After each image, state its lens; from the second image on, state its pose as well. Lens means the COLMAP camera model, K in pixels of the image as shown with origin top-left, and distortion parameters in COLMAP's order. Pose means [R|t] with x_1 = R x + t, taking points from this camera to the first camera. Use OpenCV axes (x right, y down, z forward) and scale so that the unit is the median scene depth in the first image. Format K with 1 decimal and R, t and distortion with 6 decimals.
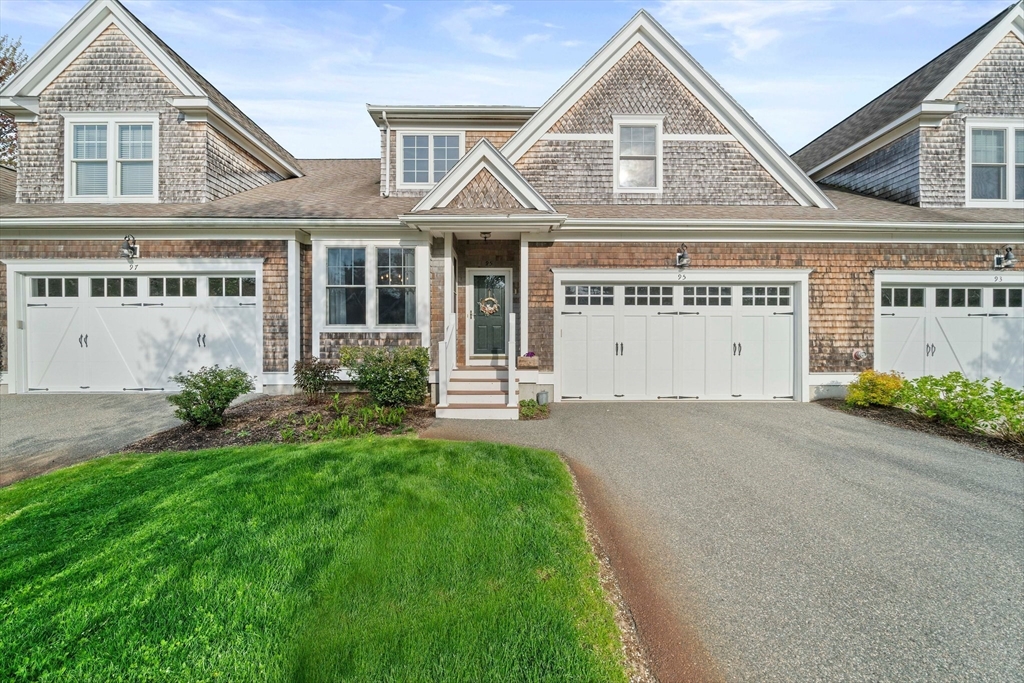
lens RADIAL K [[352.4, 0, 514.0], [0, 352.4, 347.1], [0, 0, 1]] dist [-0.006373, -0.000053]
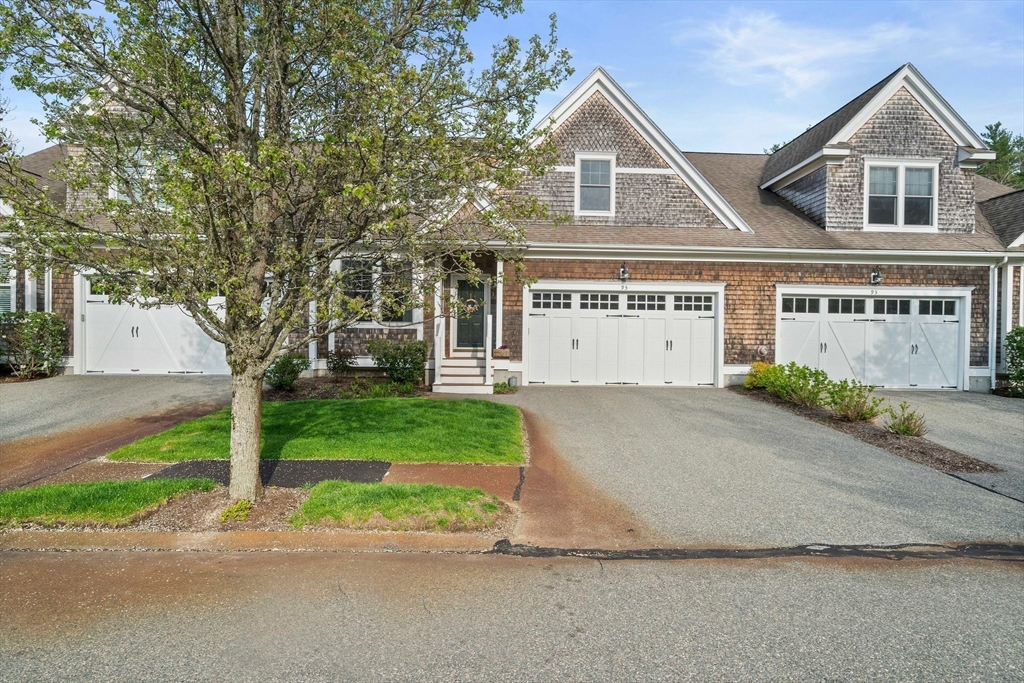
lens RADIAL K [[531.8, 0, 512.0], [0, 531.8, 341.5], [0, 0, 1]] dist [0.033946, 0.000239]
pose [[0.999480, 0.012024, 0.029913, 0.018502], [-0.011929, 0.999923, -0.003341, 0.005559], [-0.029951, 0.002983, 0.999547, -0.889188]]
